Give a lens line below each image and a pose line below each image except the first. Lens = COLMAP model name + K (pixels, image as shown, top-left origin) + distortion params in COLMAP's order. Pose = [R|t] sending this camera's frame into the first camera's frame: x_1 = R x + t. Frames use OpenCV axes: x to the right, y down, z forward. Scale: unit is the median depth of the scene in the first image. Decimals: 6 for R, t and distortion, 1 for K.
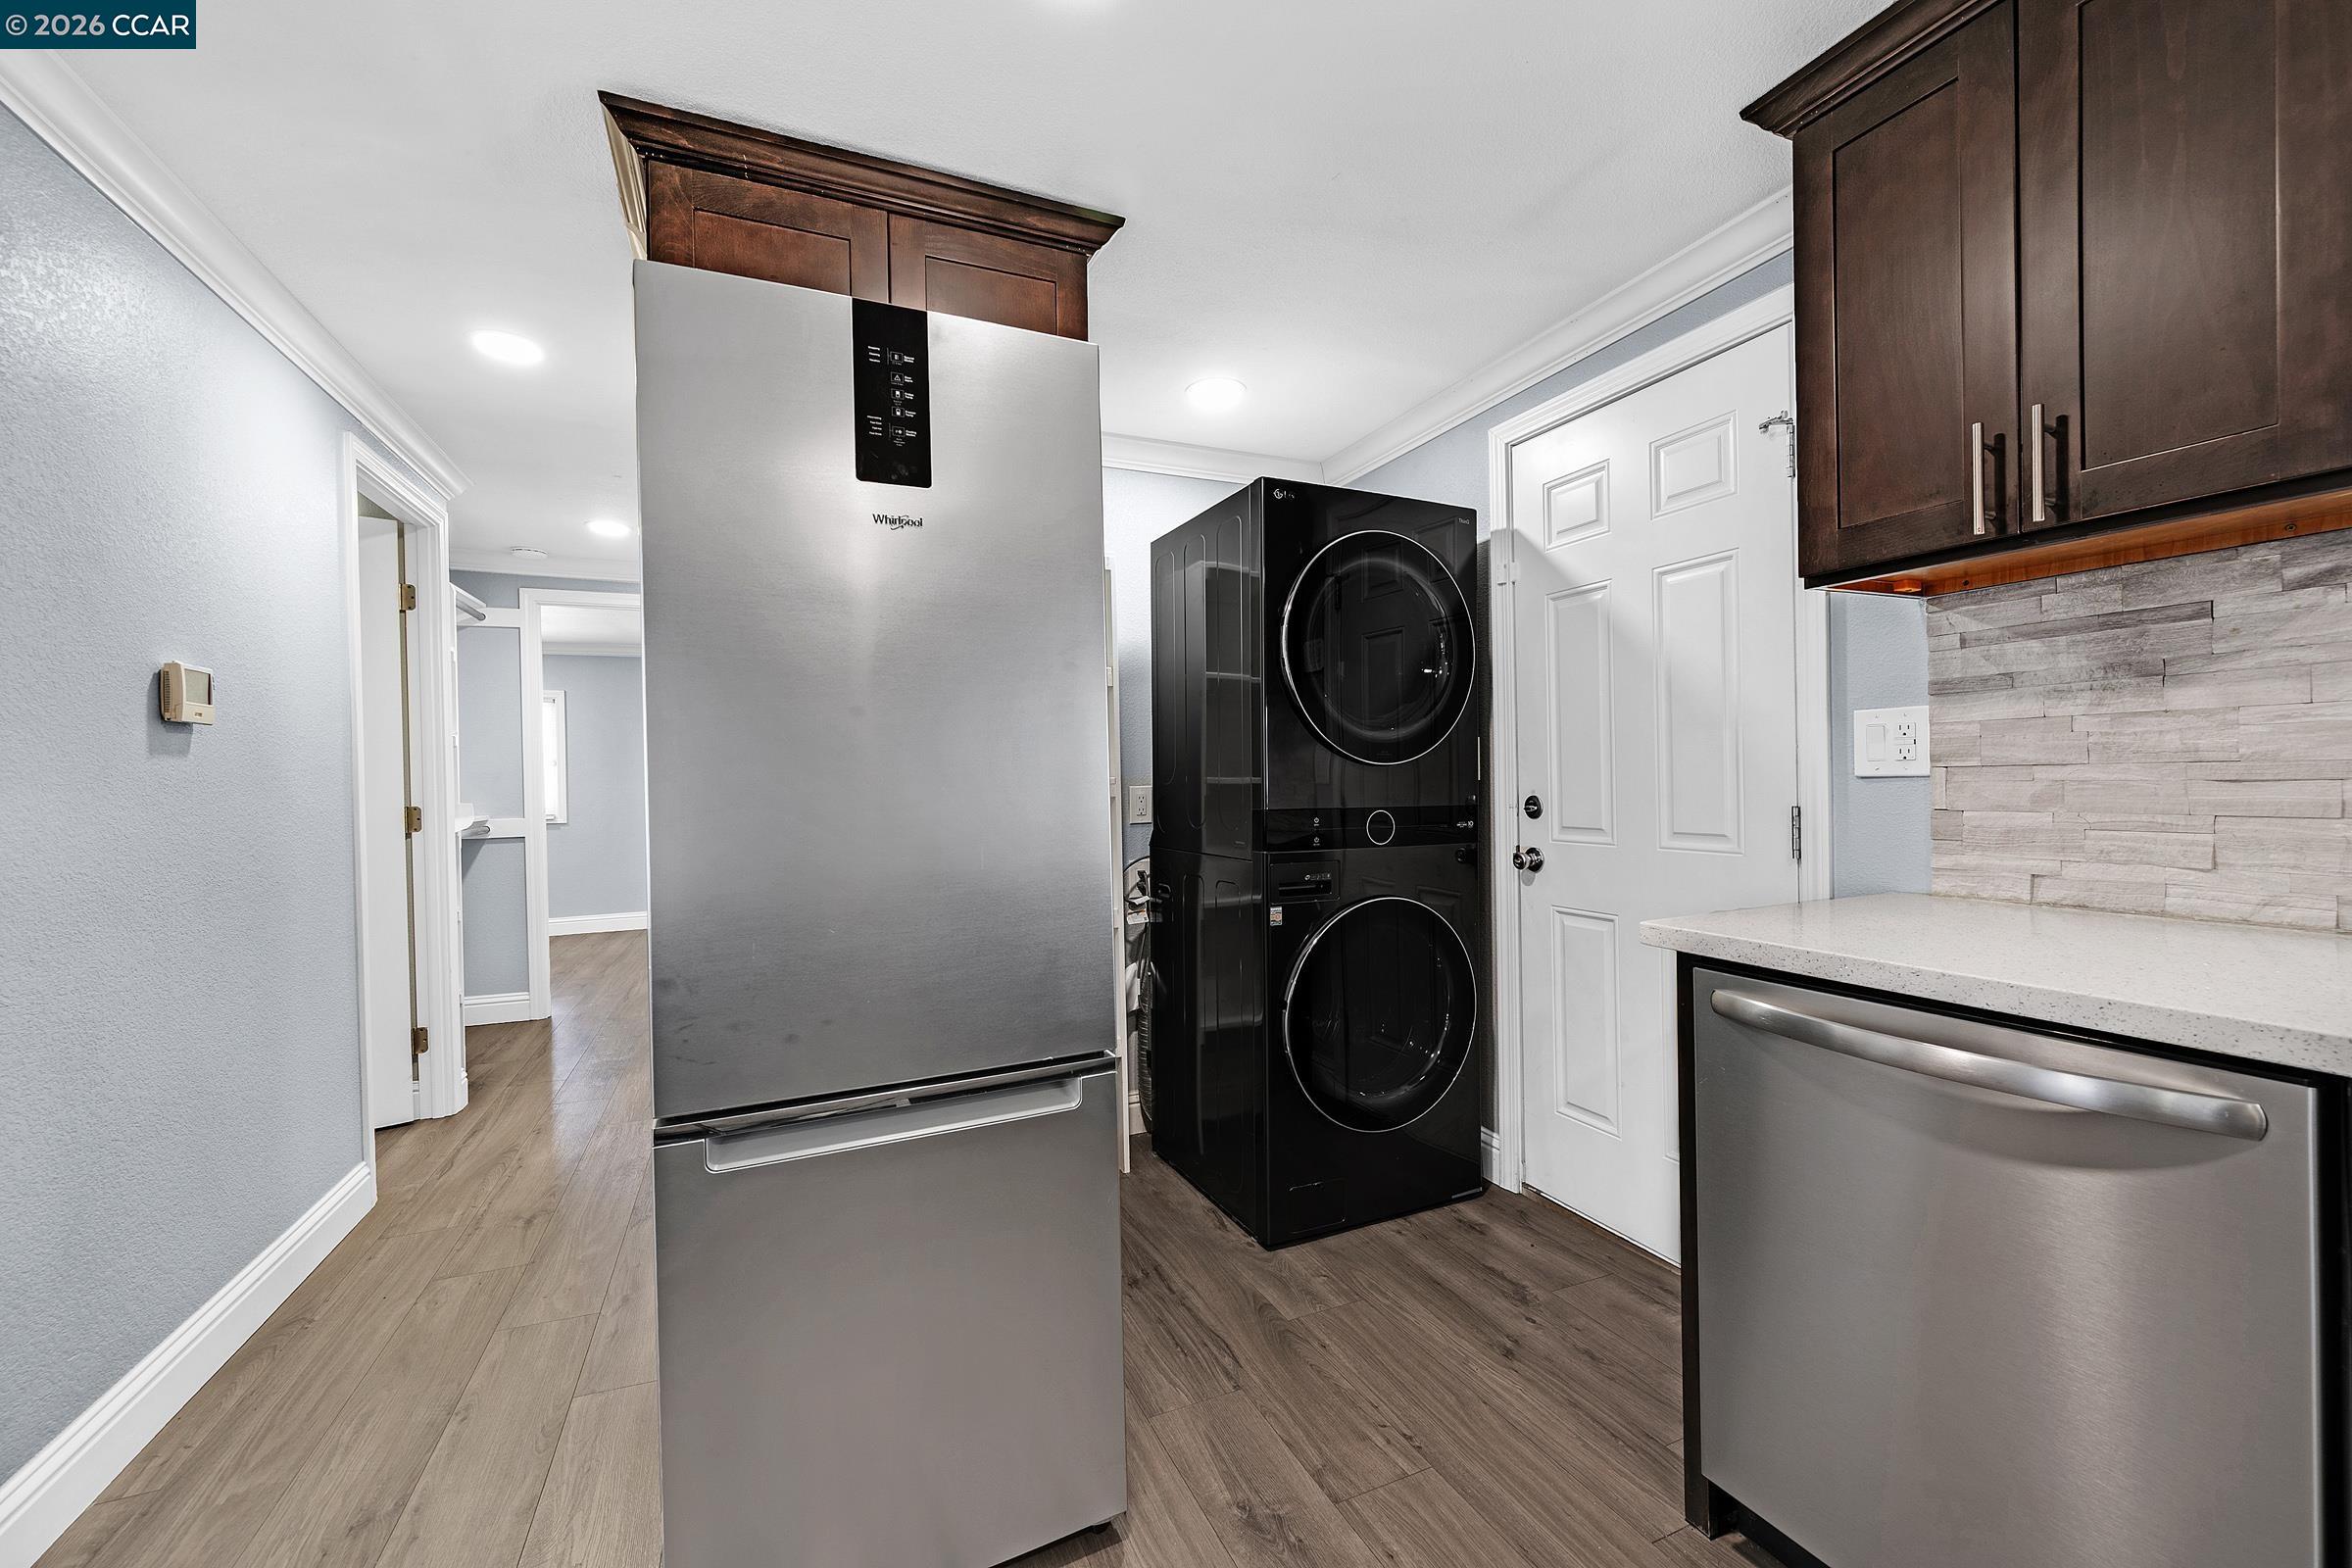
lens RADIAL K [[932.3, 0, 1179.2], [0, 932.3, 782.3], [0, 0, 1]] dist [-0.000558, 0.000163]
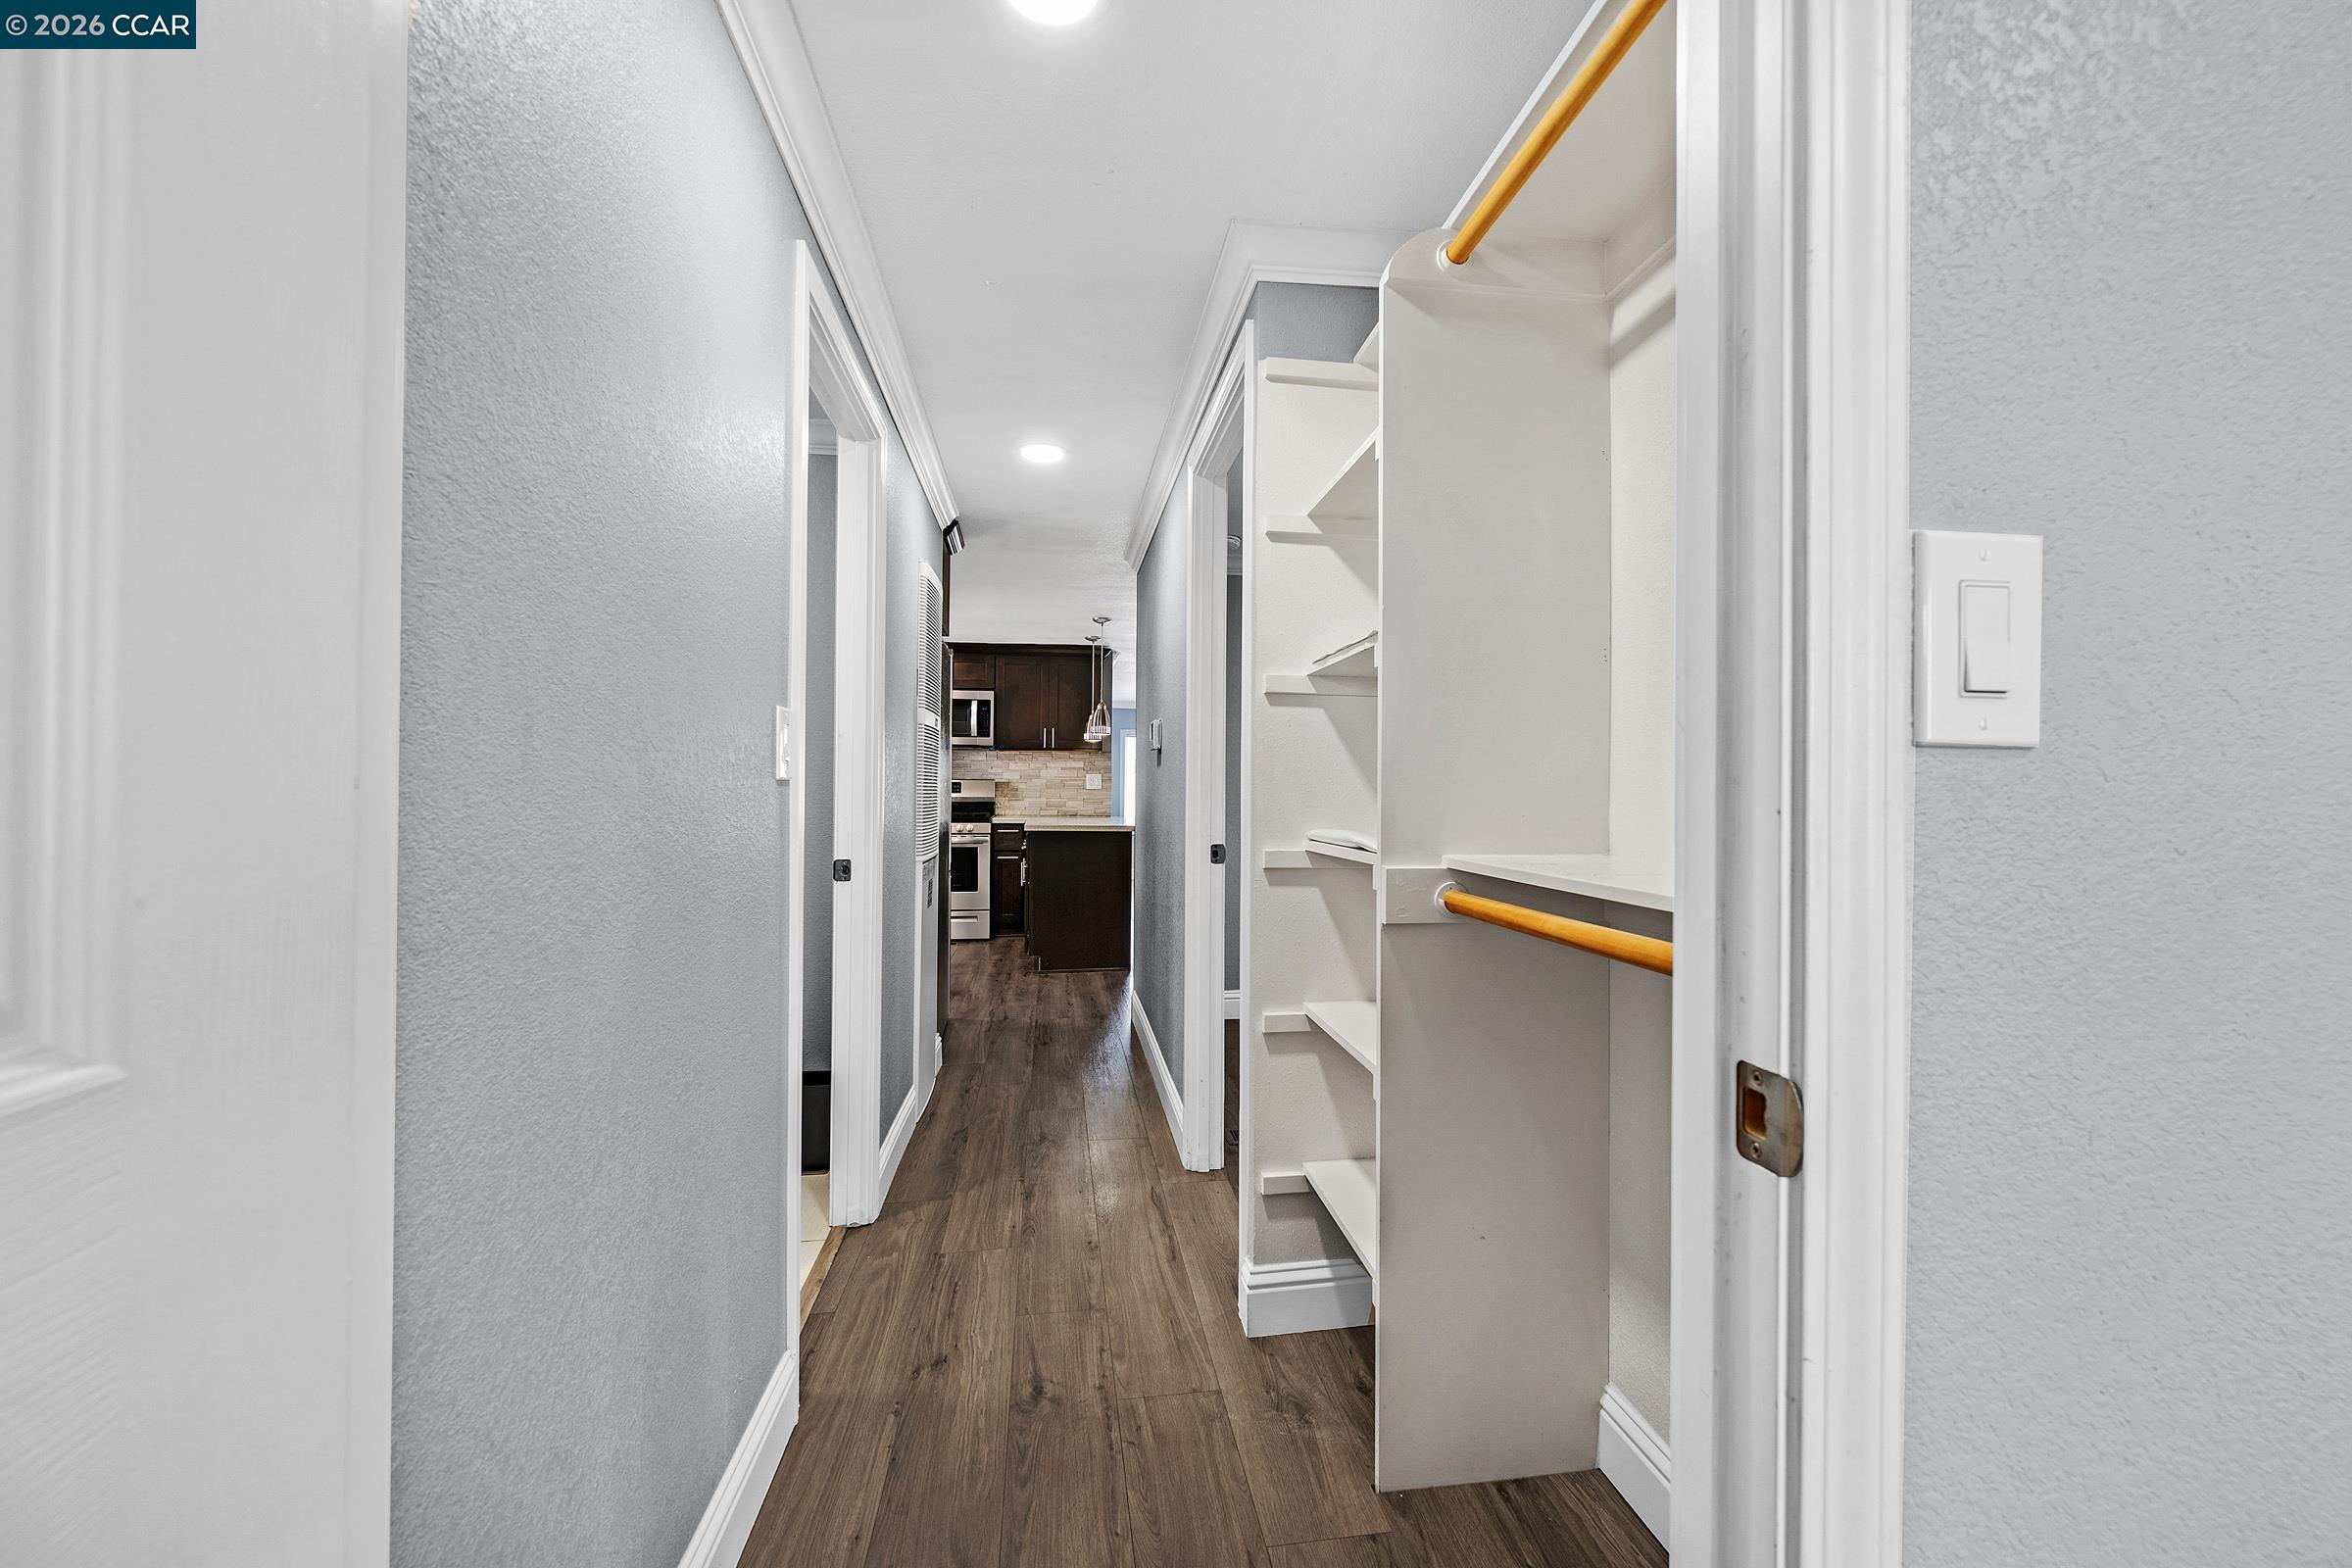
lens RADIAL K [[932.3, 0, 1179.2], [0, 932.3, 782.3], [0, 0, 1]] dist [-0.000558, 0.000163]
pose [[-0.961820, 0.016962, 0.273157, -1.902325], [0.015649, 0.999853, -0.006984, 0.024173], [-0.273236, -0.002443, -0.961944, 3.346978]]
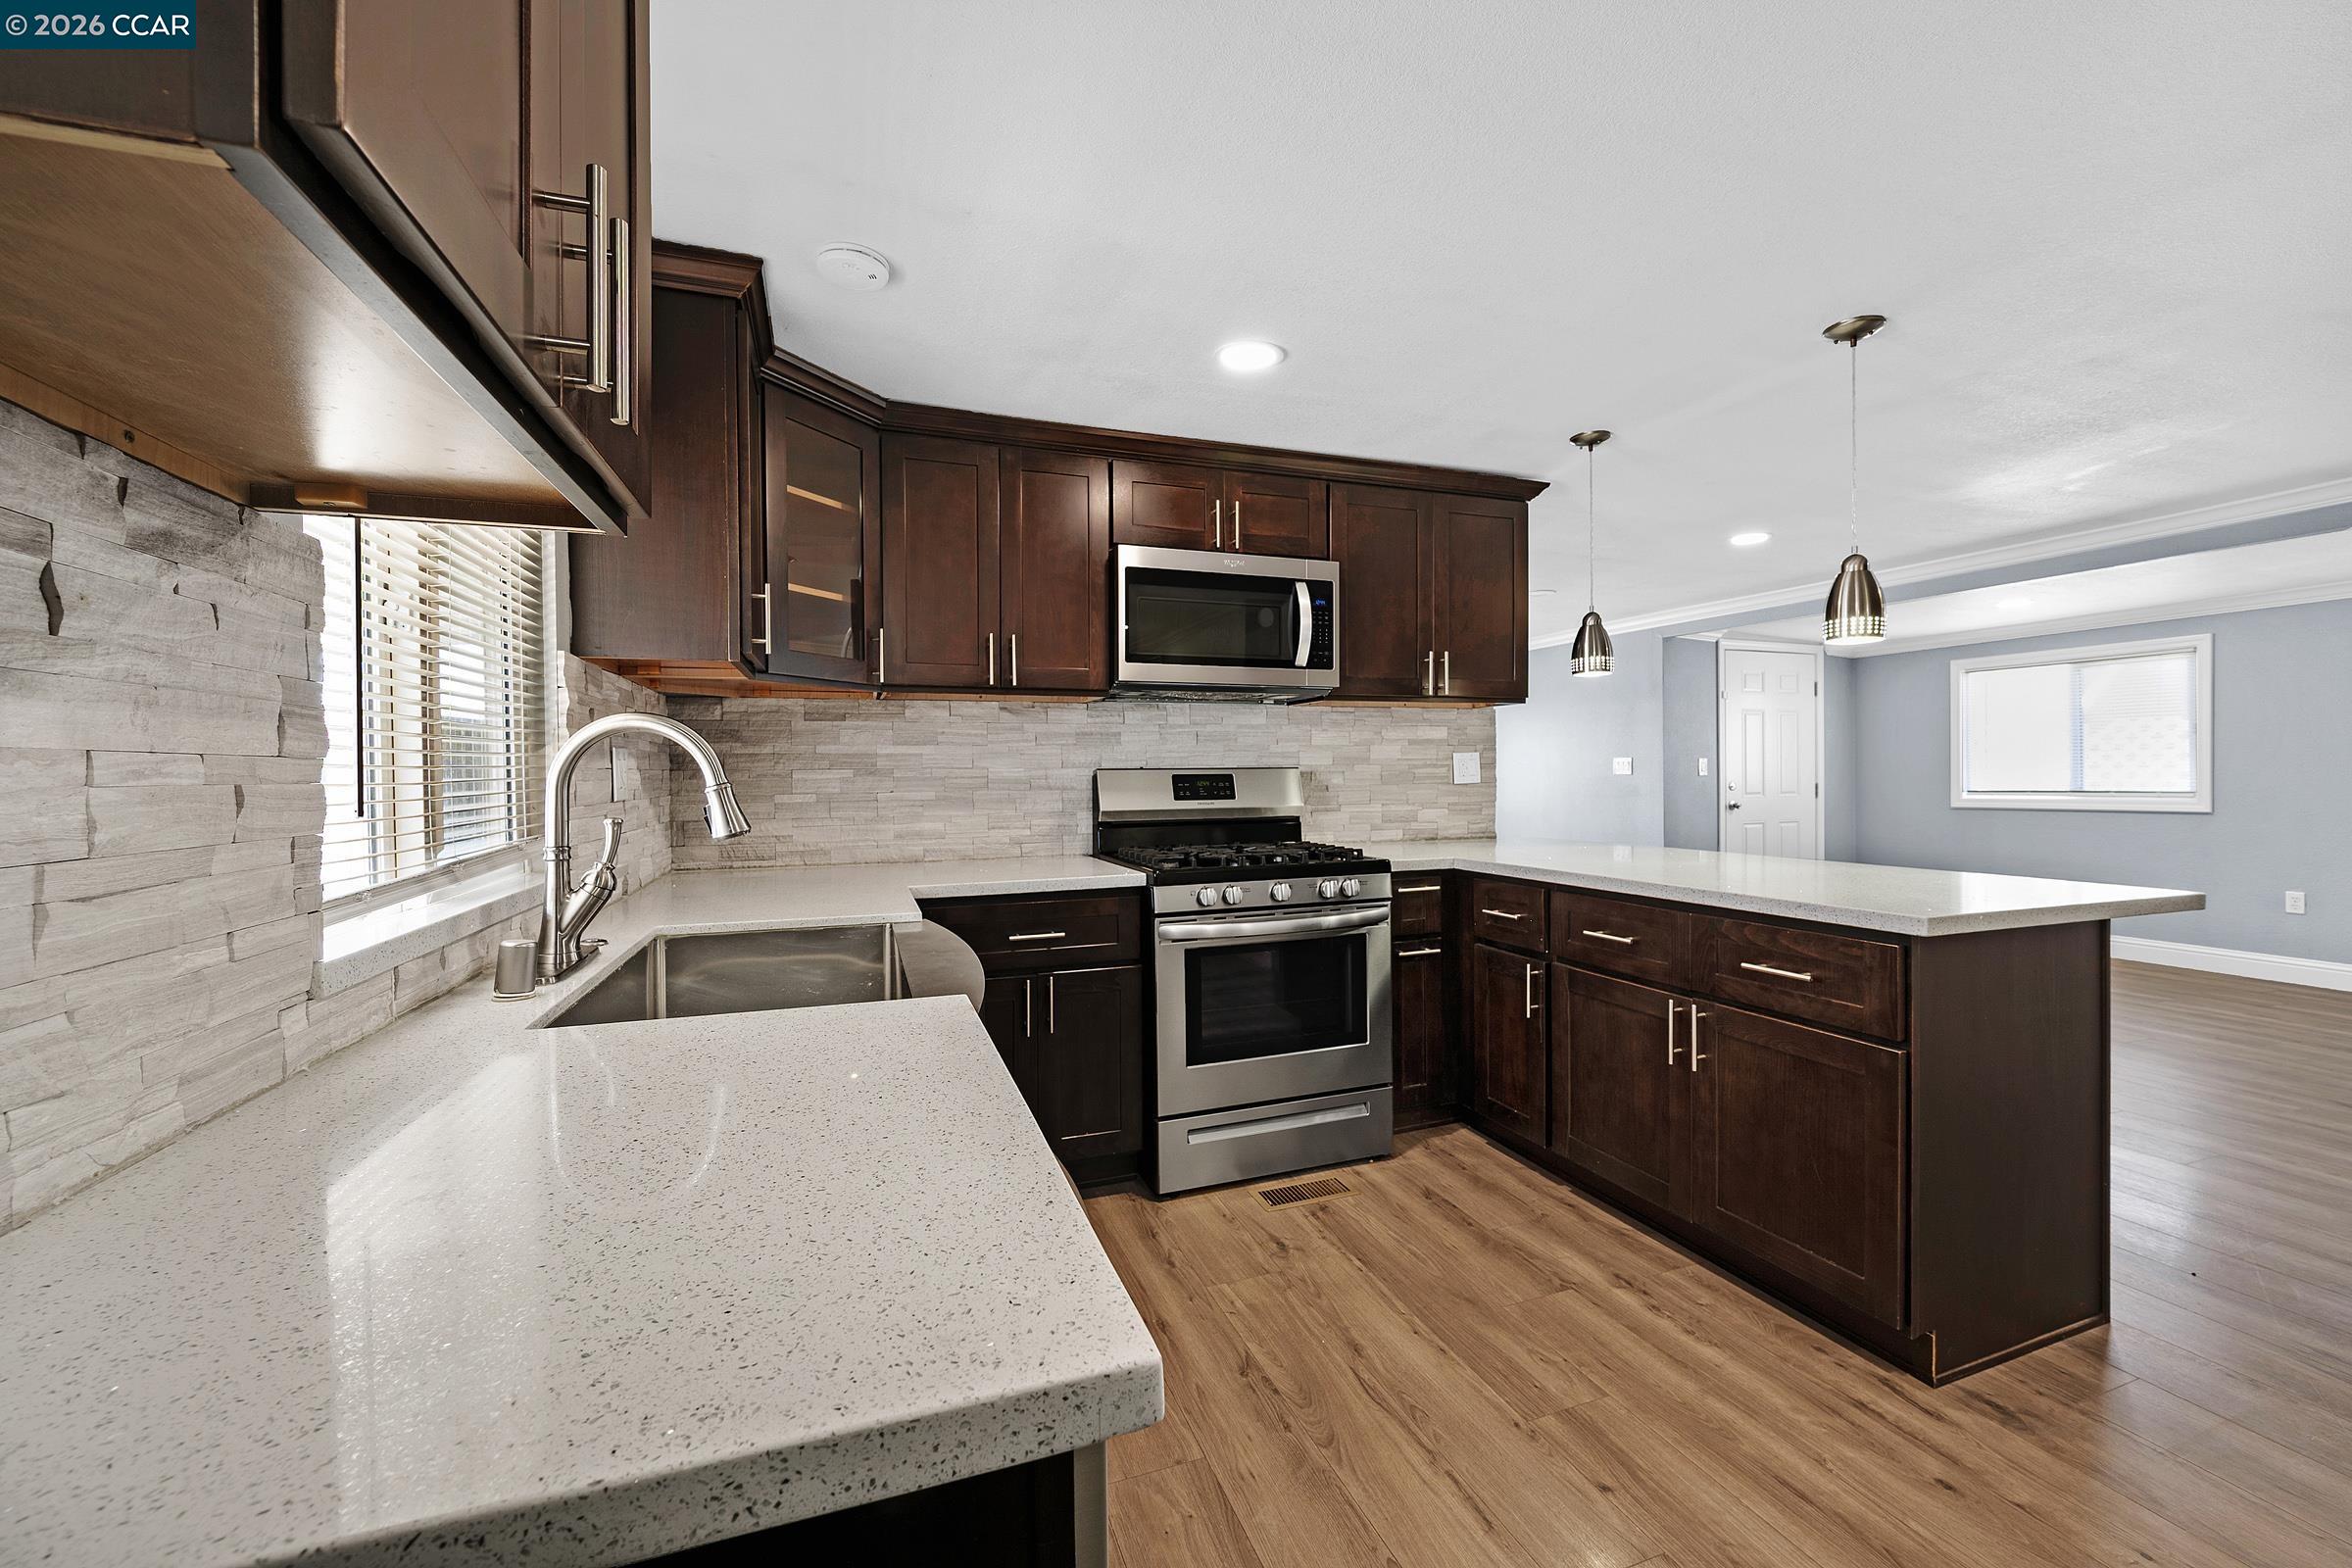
lens RADIAL K [[932.3, 0, 1179.2], [0, 932.3, 782.3], [0, 0, 1]] dist [-0.000558, 0.000163]
pose [[-0.996983, 0.030010, 0.071589, 0.416290], [0.031147, 0.999405, 0.014812, -0.042757], [-0.071102, 0.016997, -0.997324, 1.198914]]
